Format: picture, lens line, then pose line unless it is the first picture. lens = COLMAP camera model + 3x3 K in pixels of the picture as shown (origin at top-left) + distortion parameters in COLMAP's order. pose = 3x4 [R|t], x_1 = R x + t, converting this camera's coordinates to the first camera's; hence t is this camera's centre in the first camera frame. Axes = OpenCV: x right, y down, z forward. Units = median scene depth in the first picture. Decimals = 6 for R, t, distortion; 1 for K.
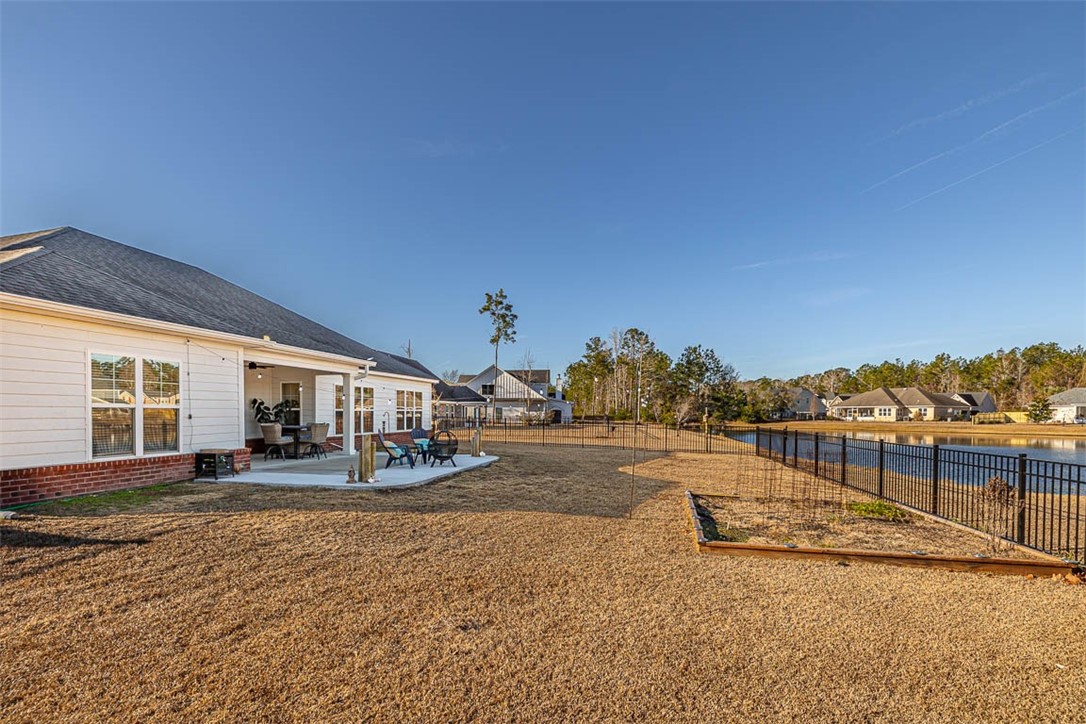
lens RADIAL K [[482.7, 0, 540.9], [0, 482.7, 413.9], [0, 0, 1]] dist [-0.003810, -0.000383]
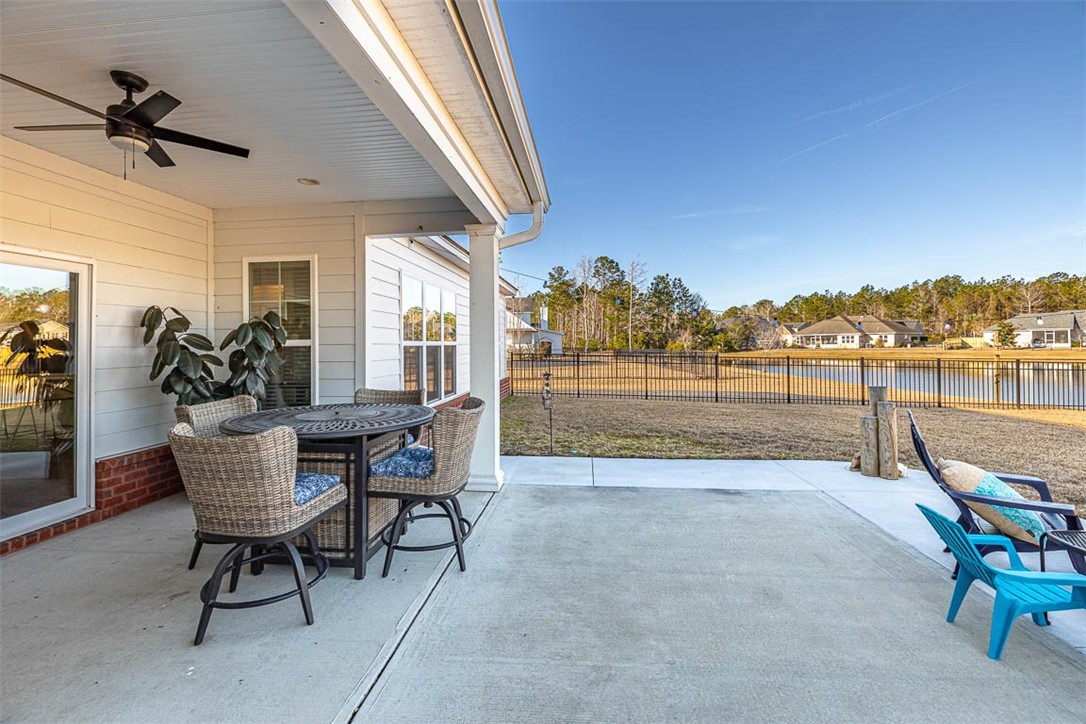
lens RADIAL K [[461.1, 0, 538.1], [0, 461.1, 338.9], [0, 0, 1]] dist [0.000939, -0.000966]
pose [[0.991609, -0.013787, 0.128534, -0.082251], [0.015766, 0.999772, -0.014389, -0.001129], [-0.128306, 0.016295, 0.991601, 0.143044]]
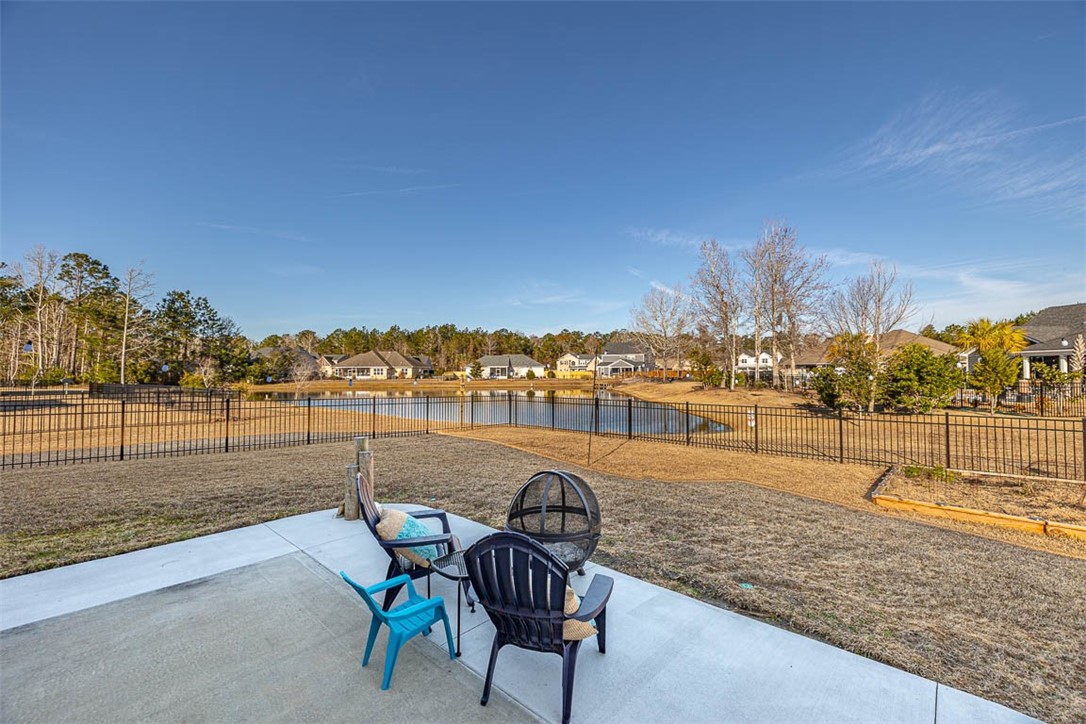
lens RADIAL K [[461.1, 0, 541.1], [0, 461.1, 356.9], [0, 0, 1]] dist [0.000939, -0.000966]
pose [[0.492880, 0.022680, 0.869802, -0.076396], [0.006708, 0.999531, -0.029864, -0.004822], [-0.870072, 0.020554, 0.492497, 0.140495]]
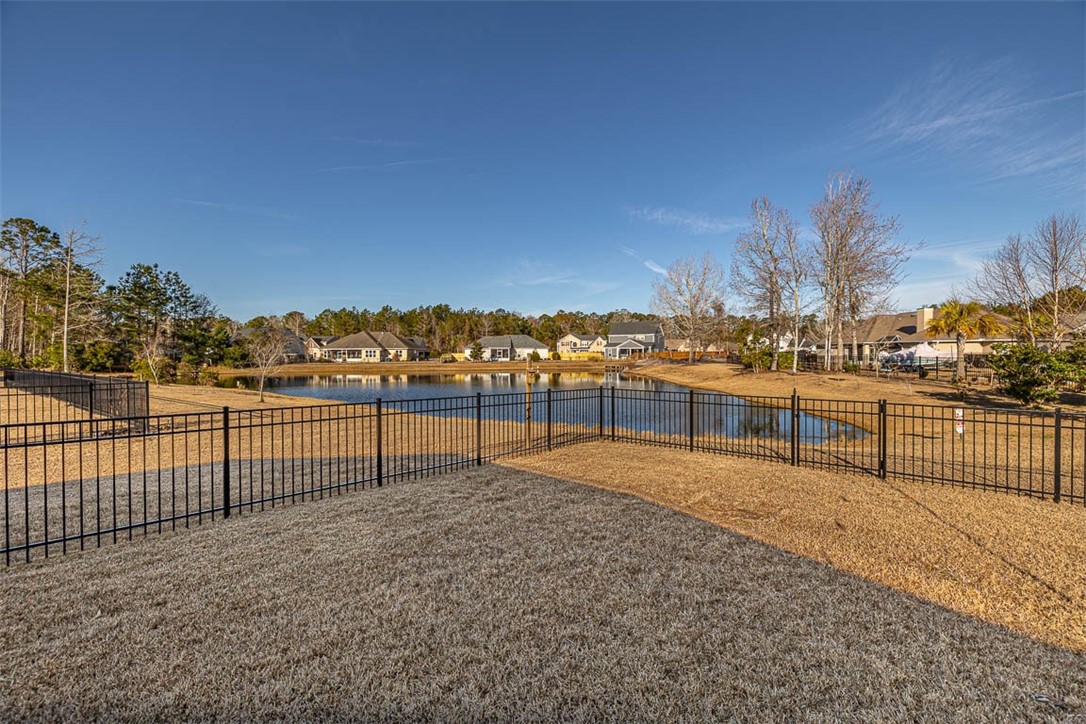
lens RADIAL K [[461.1, 0, 540.3], [0, 461.1, 364.0], [0, 0, 1]] dist [0.000939, -0.000966]
pose [[0.479637, -0.026546, 0.877065, -0.012990], [0.010176, 0.999643, 0.024692, -0.003577], [-0.877408, -0.002918, 0.479736, 0.217663]]
